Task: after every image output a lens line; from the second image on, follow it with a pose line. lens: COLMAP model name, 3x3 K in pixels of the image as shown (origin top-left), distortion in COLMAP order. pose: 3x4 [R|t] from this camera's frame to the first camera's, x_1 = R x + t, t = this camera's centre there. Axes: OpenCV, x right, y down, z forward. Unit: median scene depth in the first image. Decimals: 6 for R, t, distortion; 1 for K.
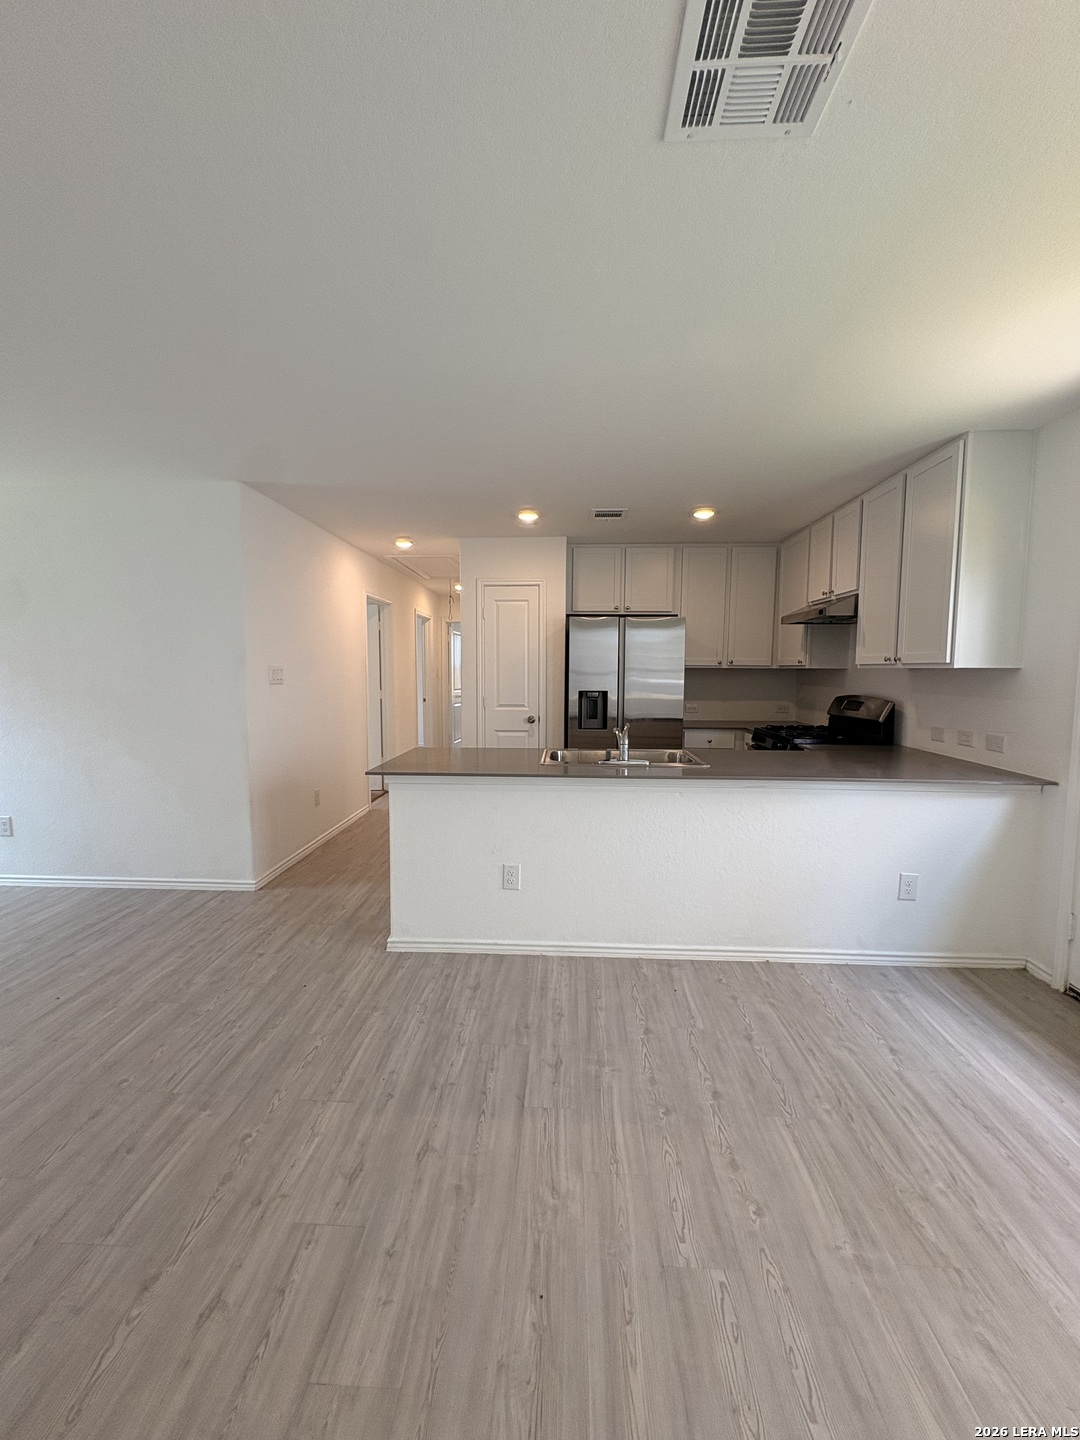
lens RADIAL K [[577.5, 0, 537.5], [0, 577.5, 715.2], [0, 0, 1]] dist [-0.002397, 0.000801]
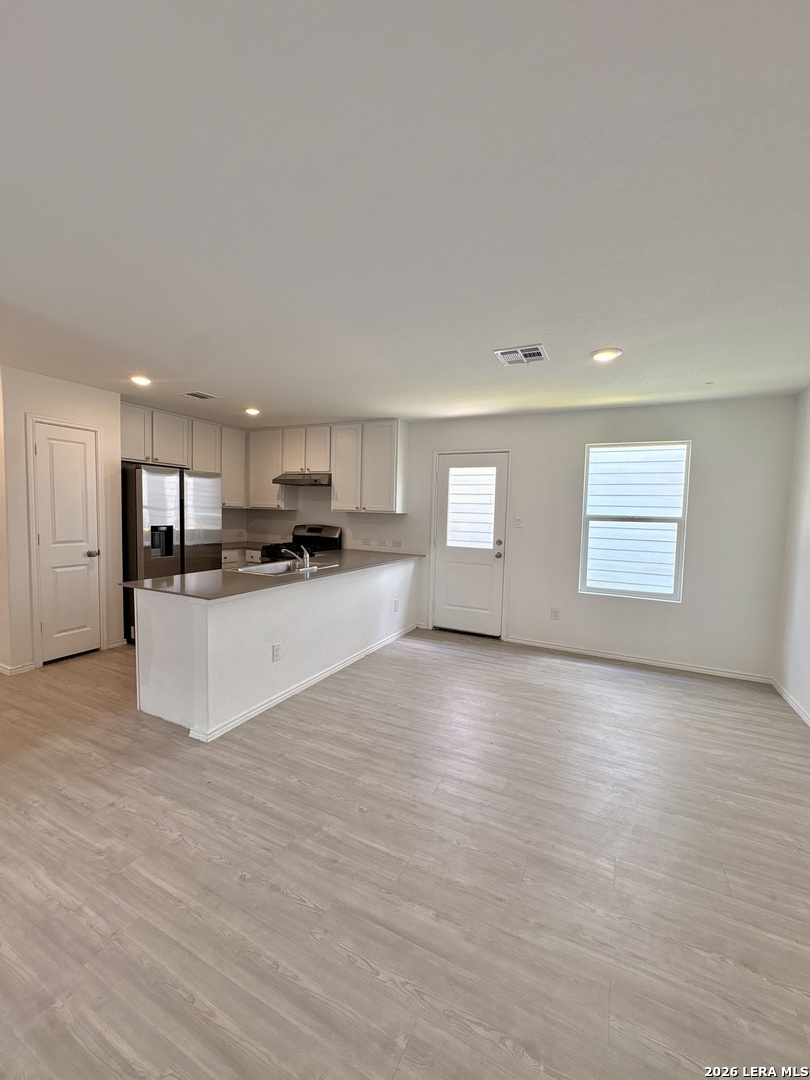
lens RADIAL K [[433.1, 0, 407.3], [0, 433.1, 538.6], [0, 0, 1]] dist [-0.002397, 0.000801]
pose [[0.396284, -0.054366, 0.916517, -0.931812], [0.045801, 0.998173, 0.039406, -0.045243], [-0.916985, 0.026362, 0.398050, 0.228818]]
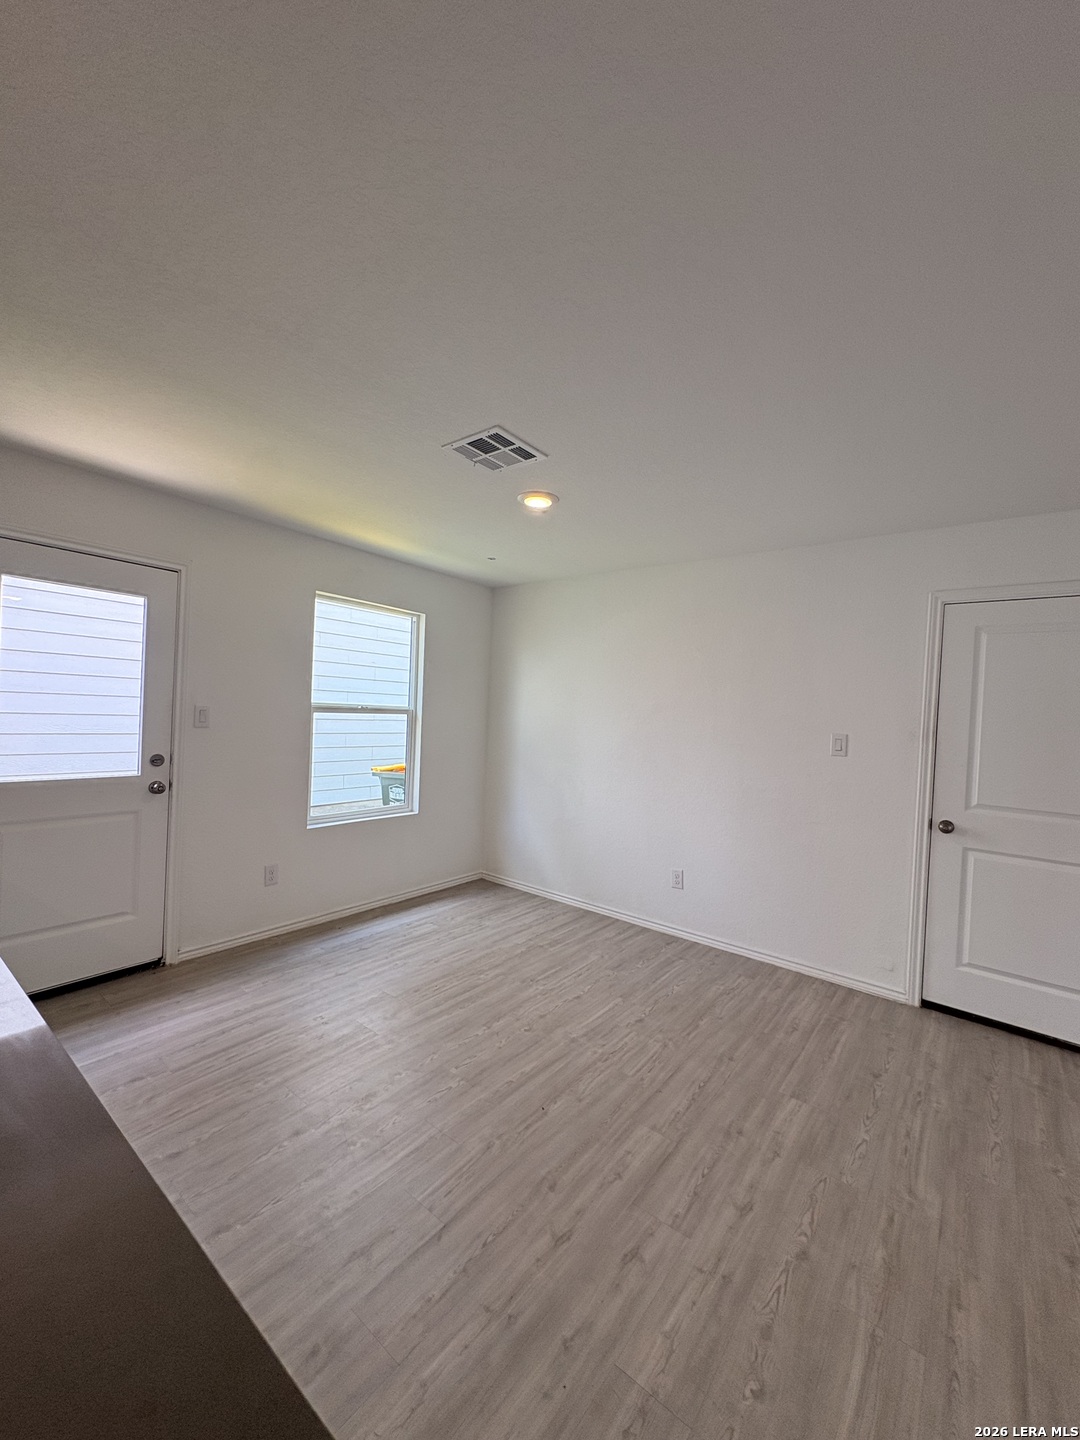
lens RADIAL K [[577.5, 0, 535.9], [0, 577.5, 717.9], [0, 0, 1]] dist [-0.002397, 0.000801]
pose [[-0.814226, -0.046791, 0.578660, -0.401174], [-0.002996, 0.997072, 0.076407, -0.109029], [-0.580541, 0.060479, -0.811982, 1.038816]]
